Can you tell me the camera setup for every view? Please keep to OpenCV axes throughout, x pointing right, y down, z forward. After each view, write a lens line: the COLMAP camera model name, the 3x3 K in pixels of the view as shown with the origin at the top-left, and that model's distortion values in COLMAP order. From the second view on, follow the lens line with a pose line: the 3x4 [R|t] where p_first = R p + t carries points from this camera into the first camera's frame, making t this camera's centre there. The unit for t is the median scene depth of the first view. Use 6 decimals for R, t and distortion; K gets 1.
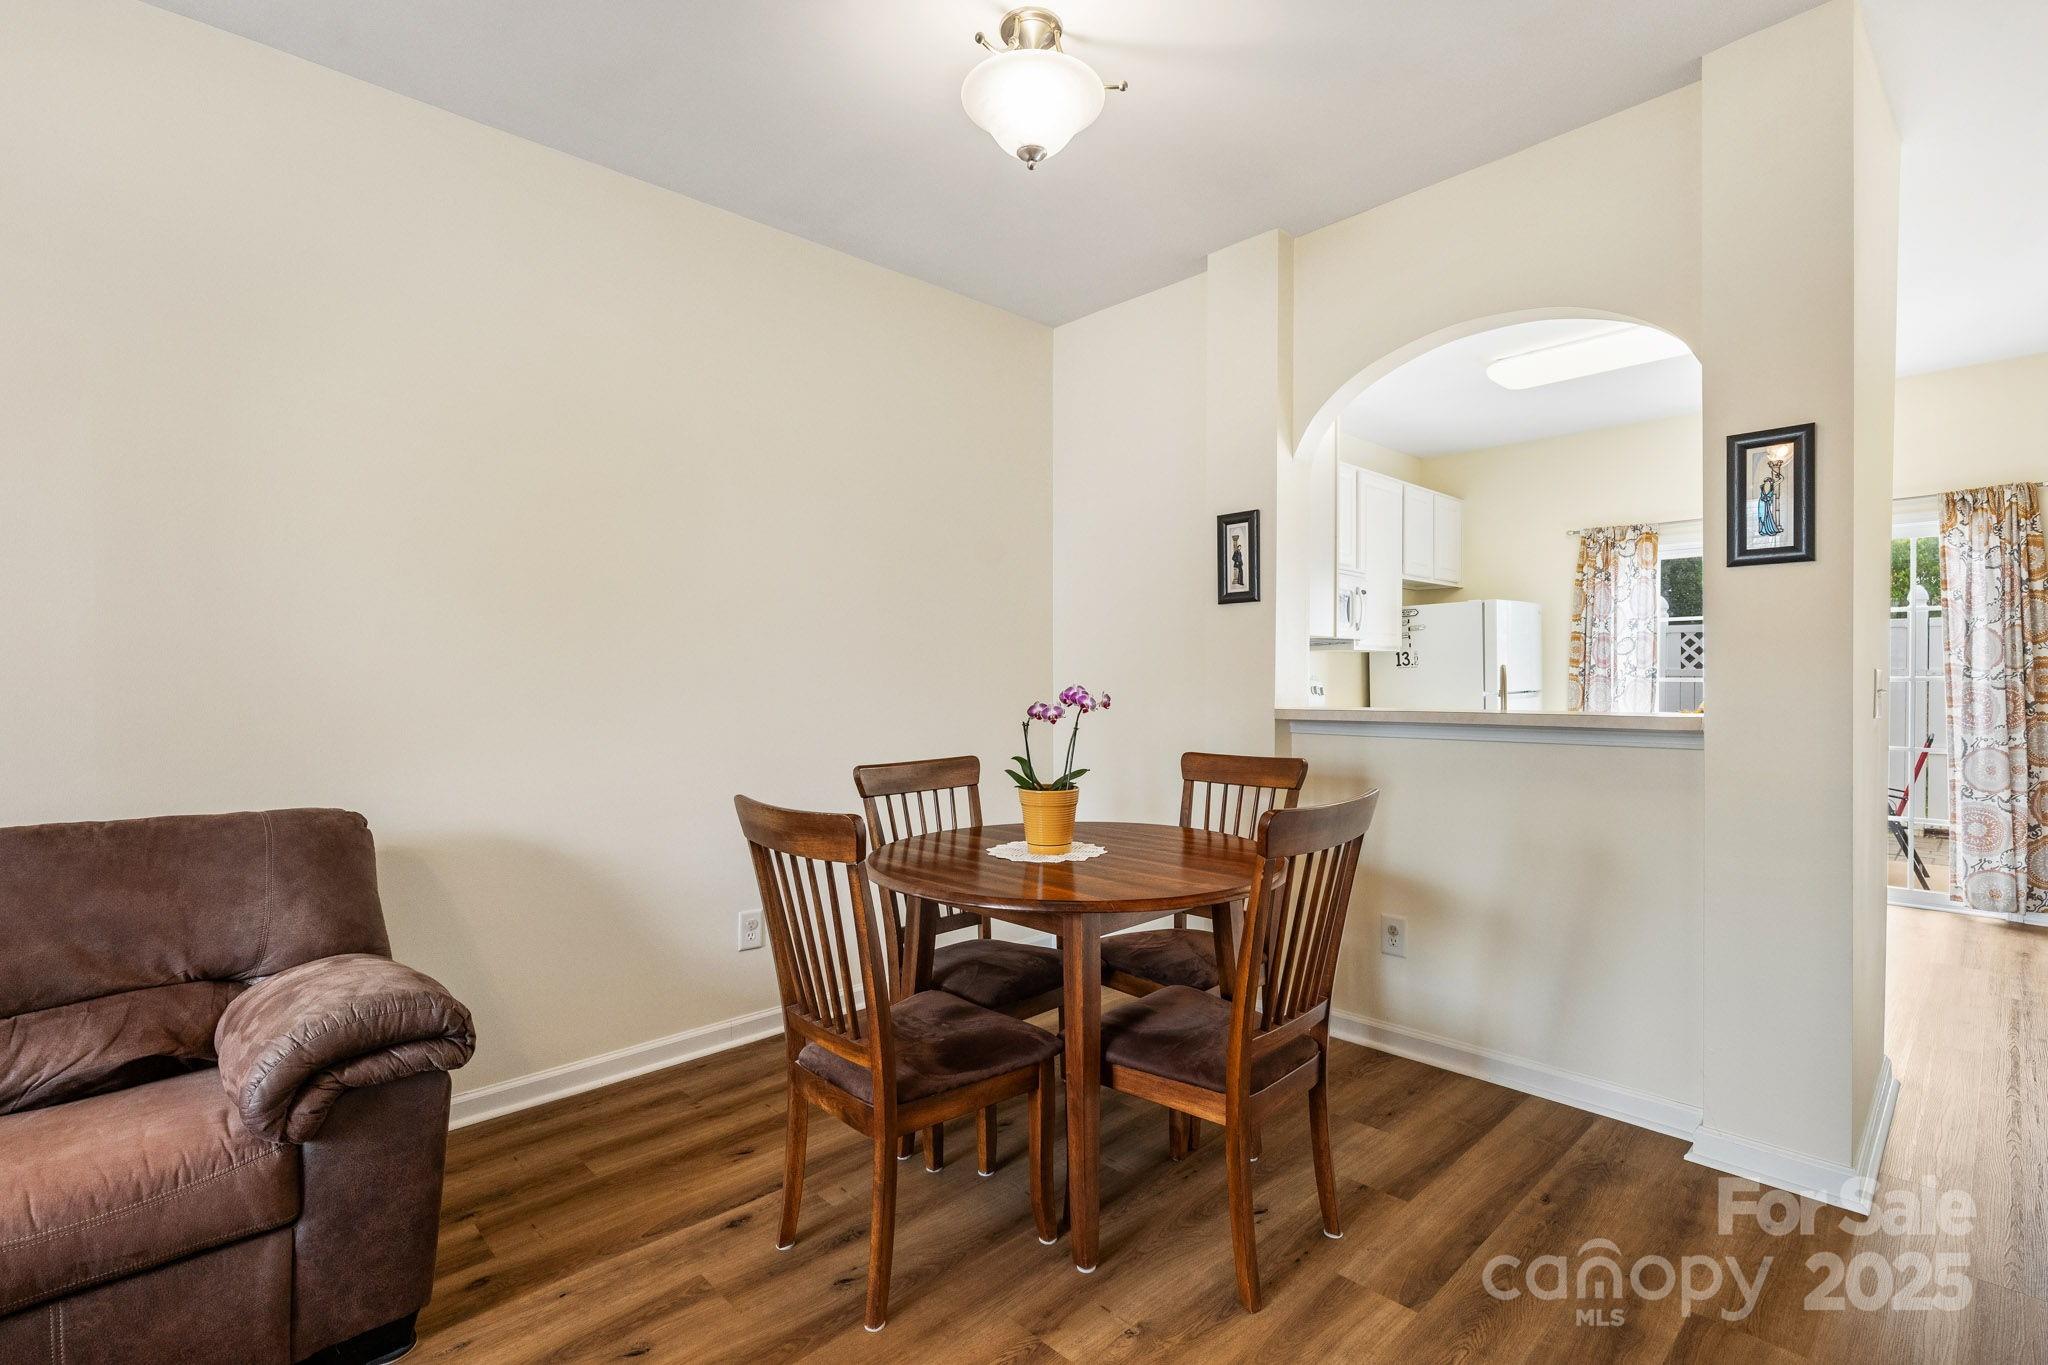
lens RADIAL K [[927.6, 0, 1040.7], [0, 927.6, 688.3], [0, 0, 1]] dist [0.008460, -0.001217]
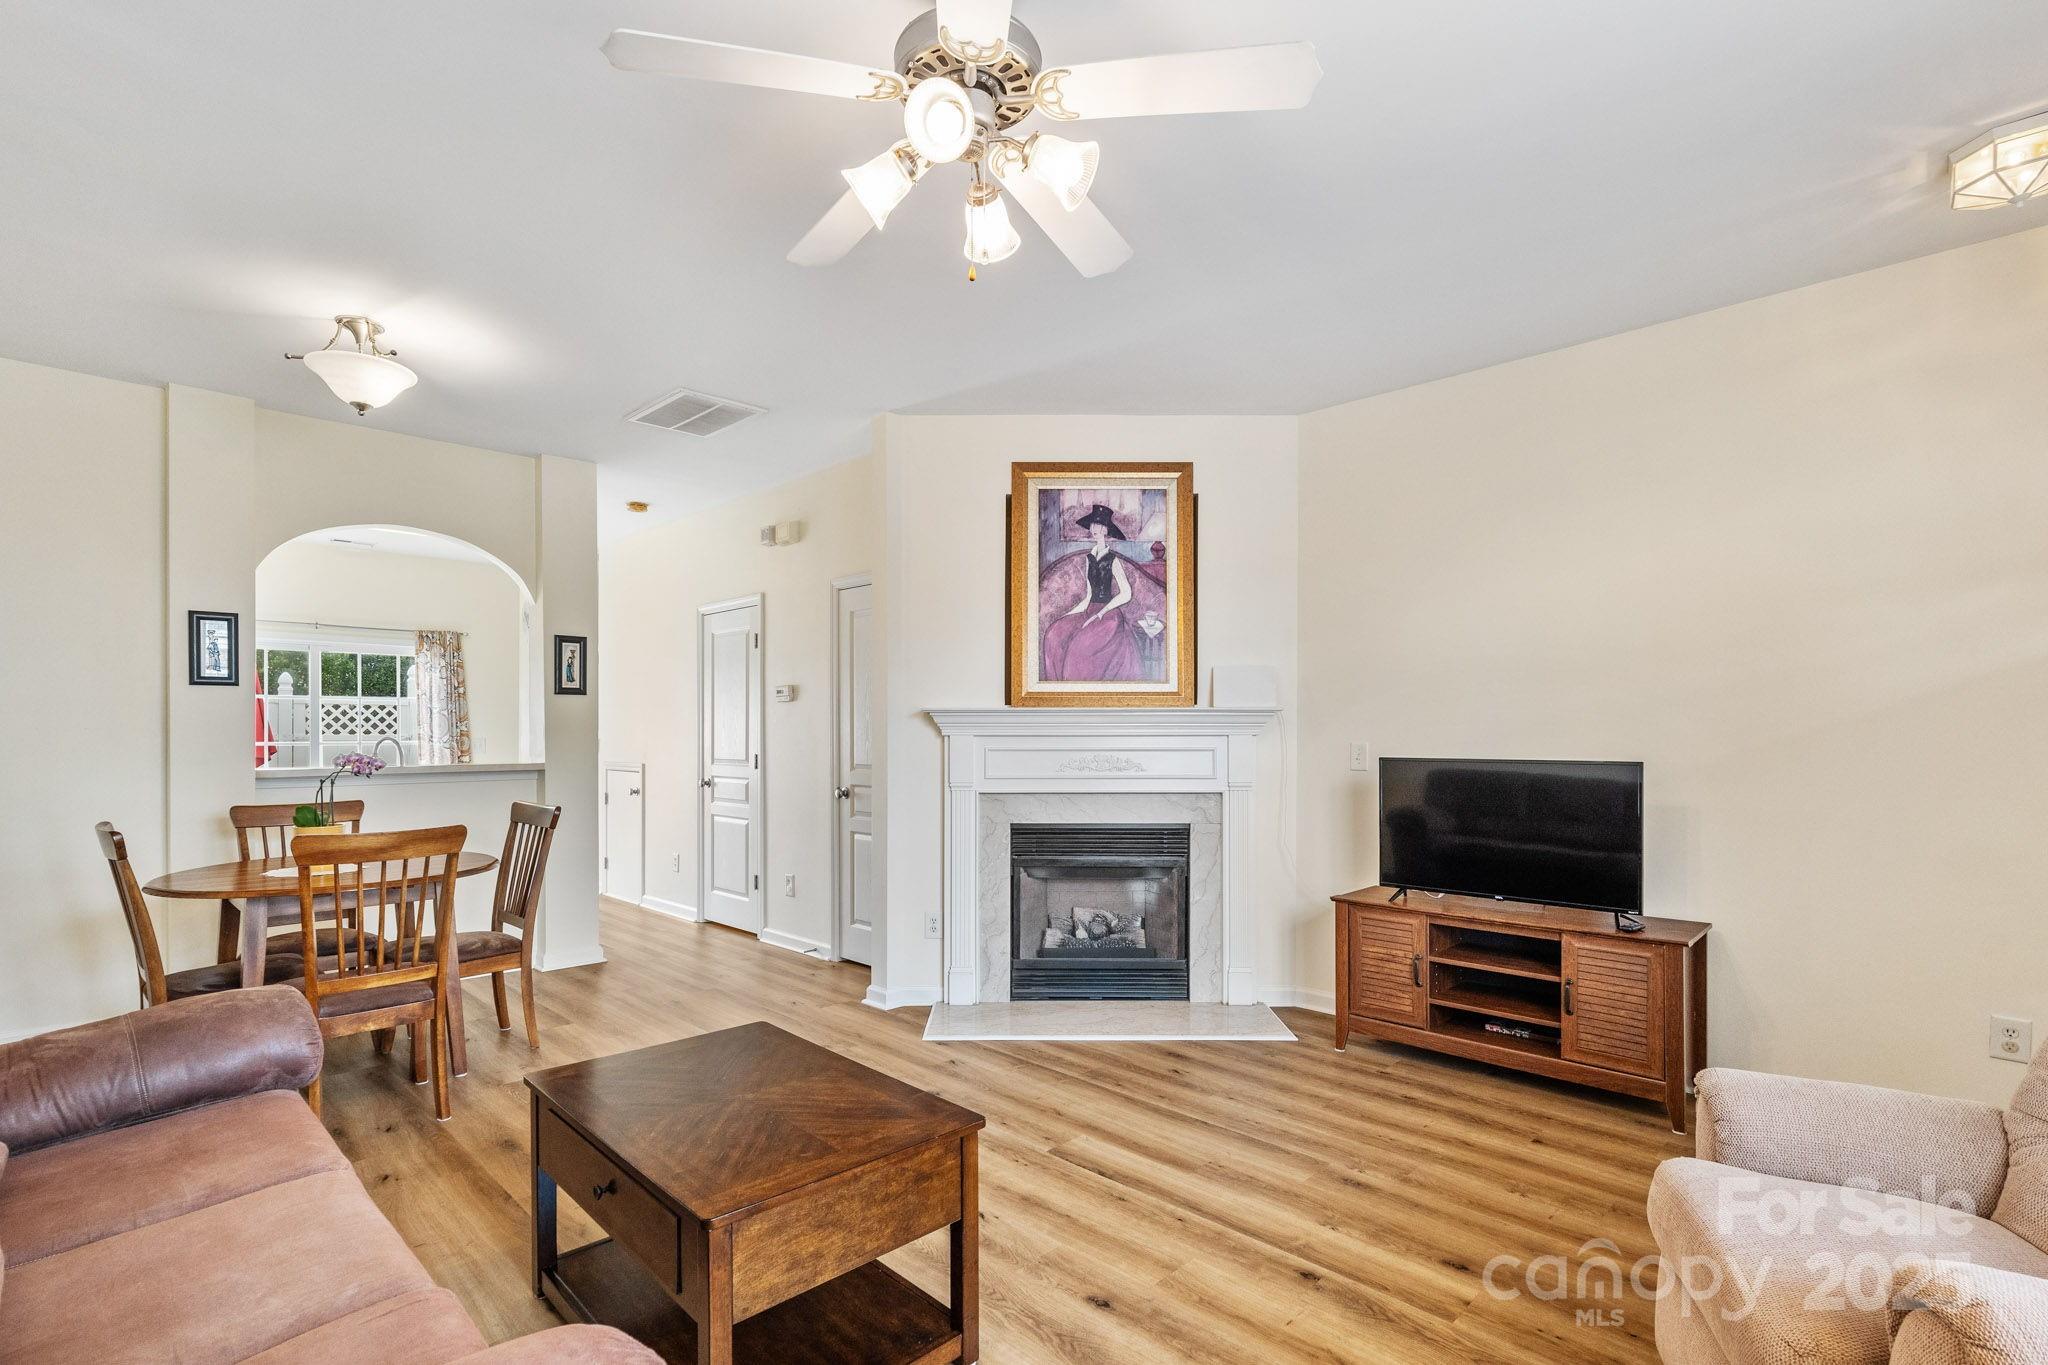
lens RADIAL K [[994.8, 0, 1017.5], [0, 994.8, 700.8], [0, 0, 1]] dist [0.017334, 0.000052]
pose [[-0.026822, 0.036626, 0.998969, -0.862651], [0.011400, 0.999275, -0.036332, -0.008758], [-0.999575, 0.010413, -0.027220, -0.011982]]
